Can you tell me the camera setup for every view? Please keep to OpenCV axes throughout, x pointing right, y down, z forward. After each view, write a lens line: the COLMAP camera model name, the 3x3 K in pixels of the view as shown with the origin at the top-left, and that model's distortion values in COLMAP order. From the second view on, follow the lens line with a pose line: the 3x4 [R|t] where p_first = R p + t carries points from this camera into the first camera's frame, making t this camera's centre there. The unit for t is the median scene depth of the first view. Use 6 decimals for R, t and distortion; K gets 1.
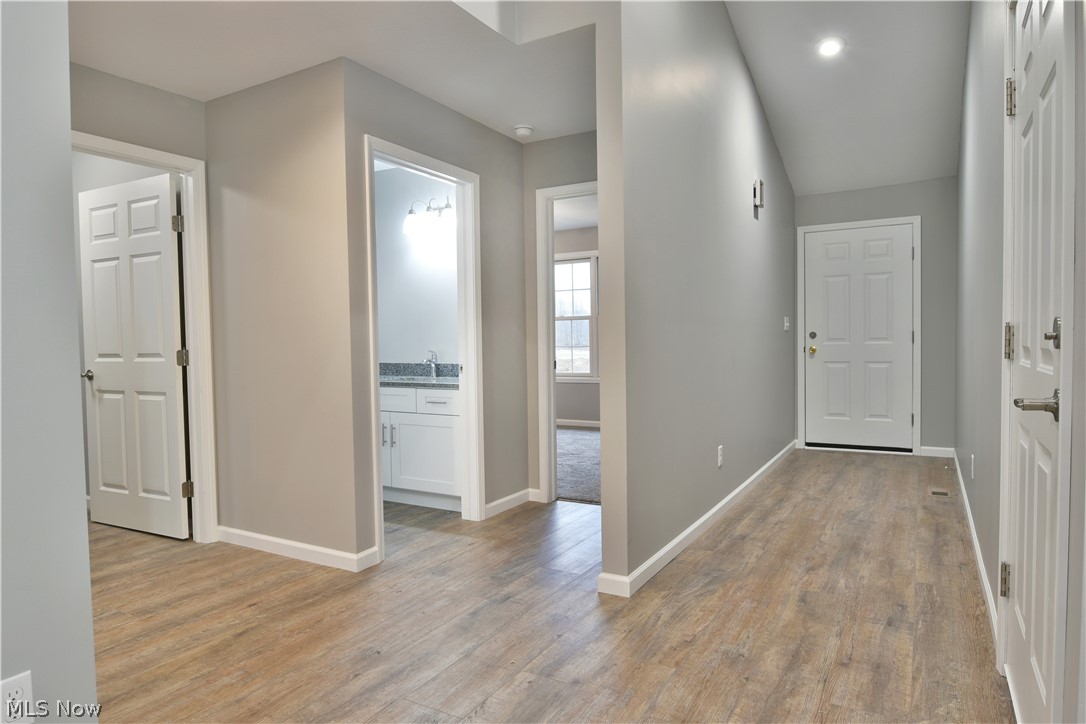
lens RADIAL K [[661.6, 0, 537.9], [0, 661.6, 365.3], [0, 0, 1]] dist [-0.013362, -0.005265]
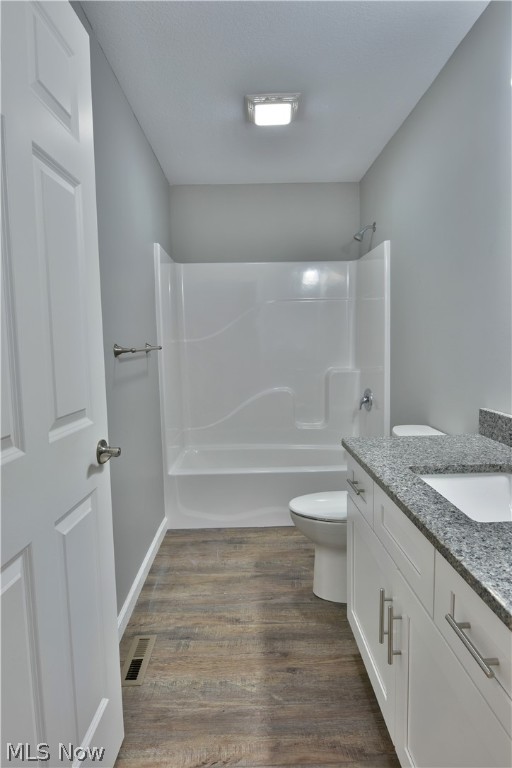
lens RADIAL K [[467.9, 0, 253.6], [0, 467.9, 388.2], [0, 0, 1]] dist [-0.013362, -0.005265]
pose [[0.527526, 0.080535, -0.845713, -0.067785], [-0.015984, 0.996261, 0.084902, -0.075647], [0.849388, -0.031270, 0.526841, 1.104790]]
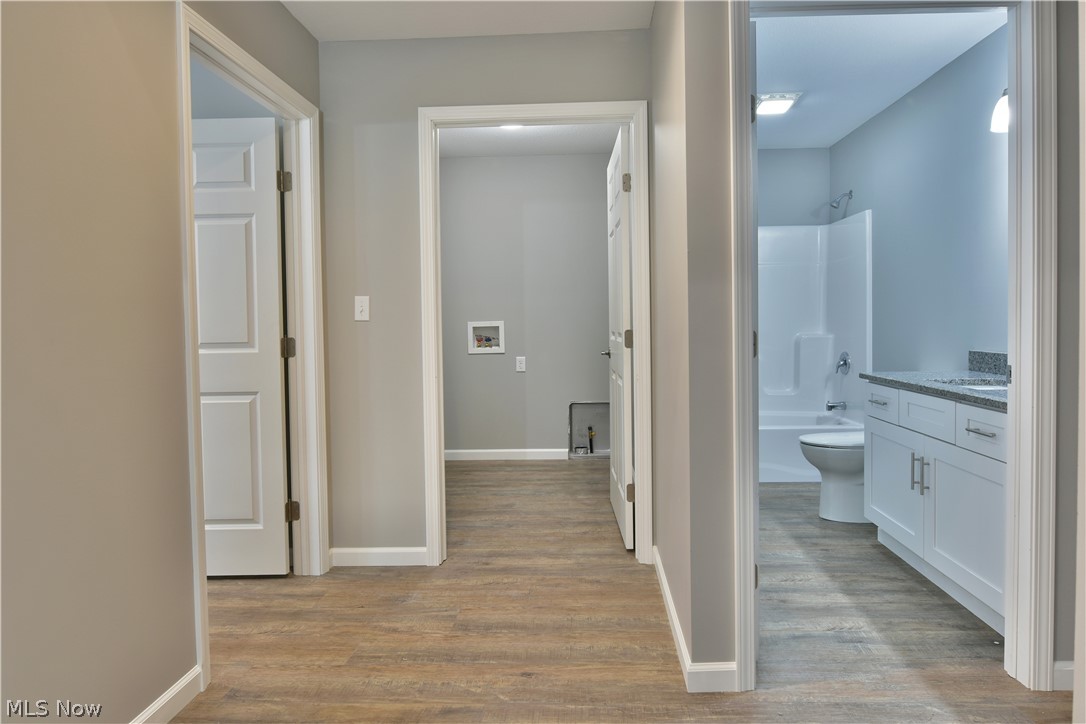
lens RADIAL K [[661.6, 0, 560.4], [0, 661.6, 346.9], [0, 0, 1]] dist [-0.013362, -0.005265]
pose [[0.466556, 0.033958, -0.883839, 0.206815], [-0.021235, 0.999405, 0.027189, -0.026740], [0.884237, 0.006083, 0.467000, 0.596523]]
